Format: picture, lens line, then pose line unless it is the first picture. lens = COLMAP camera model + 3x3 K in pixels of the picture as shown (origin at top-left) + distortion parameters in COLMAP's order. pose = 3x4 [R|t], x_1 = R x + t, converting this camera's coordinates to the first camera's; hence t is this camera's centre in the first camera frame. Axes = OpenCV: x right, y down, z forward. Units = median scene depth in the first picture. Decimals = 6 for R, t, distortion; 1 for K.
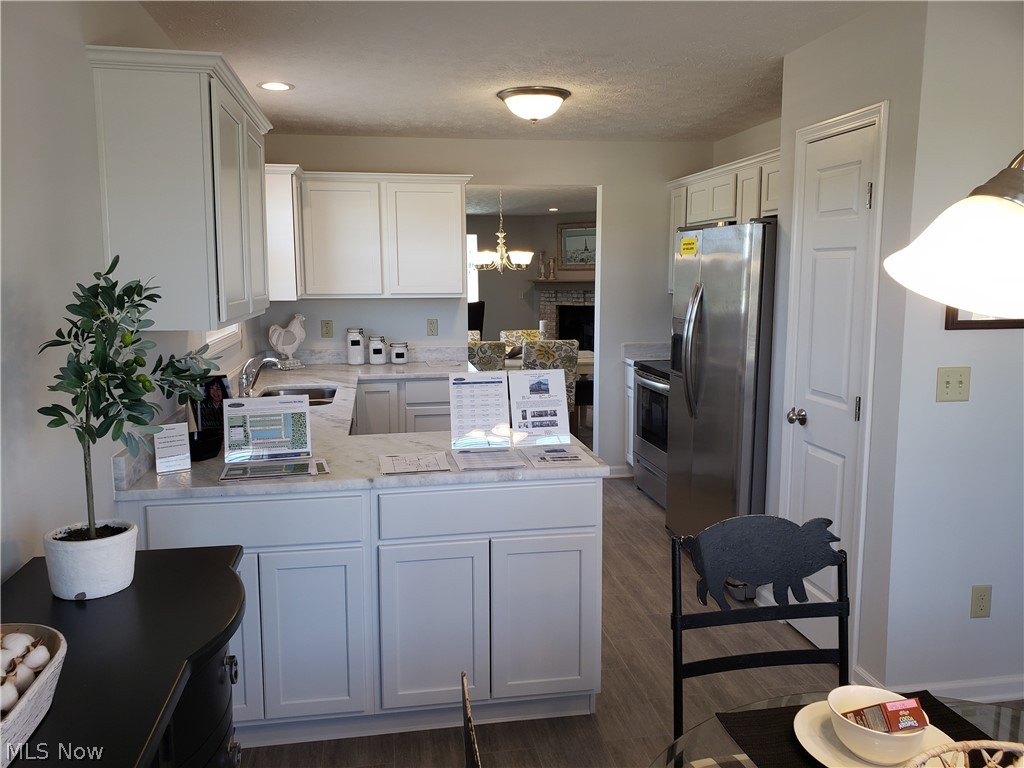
lens RADIAL K [[790.6, 0, 512.0], [0, 790.6, 384.0], [0, 0, 1]] dist [0.144892, -0.300802]
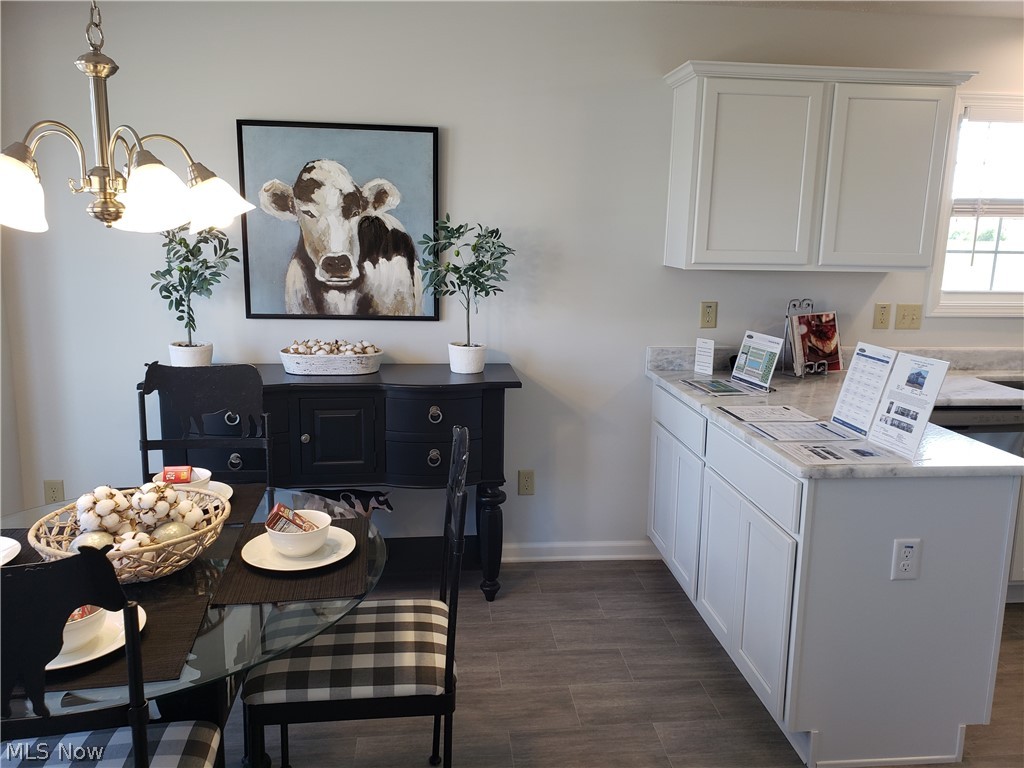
lens RADIAL K [[788.5, 0, 534.8], [0, 788.5, 387.4], [0, 0, 1]] dist [0.027807, -0.008312]
pose [[-0.044839, 0.198814, -0.979011, 0.462549], [-0.163922, 0.965249, 0.203527, -0.048189], [0.985454, 0.169608, -0.010691, 0.372760]]
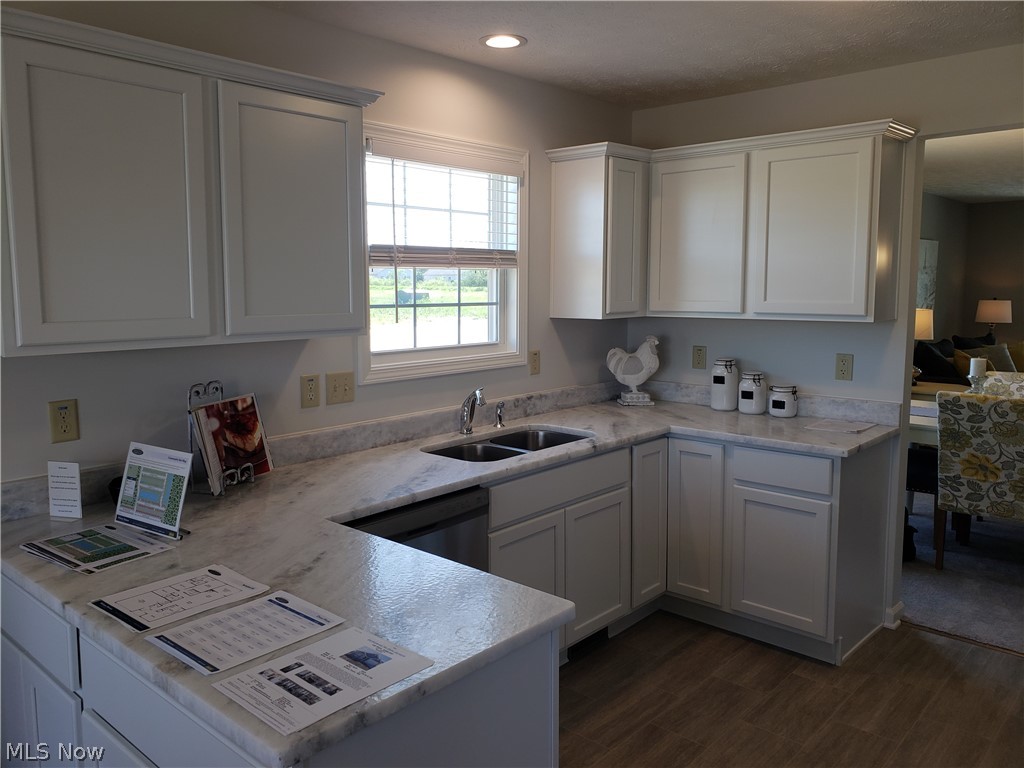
lens RADIAL K [[800.0, 0, 487.7], [0, 800.0, 356.1], [0, 0, 1]] dist [0.000992, 0.000450]
pose [[0.603810, 0.076872, -0.793413, 0.256607], [-0.110678, 0.993783, 0.012057, -0.061101], [0.789407, 0.080534, 0.608564, 0.417365]]
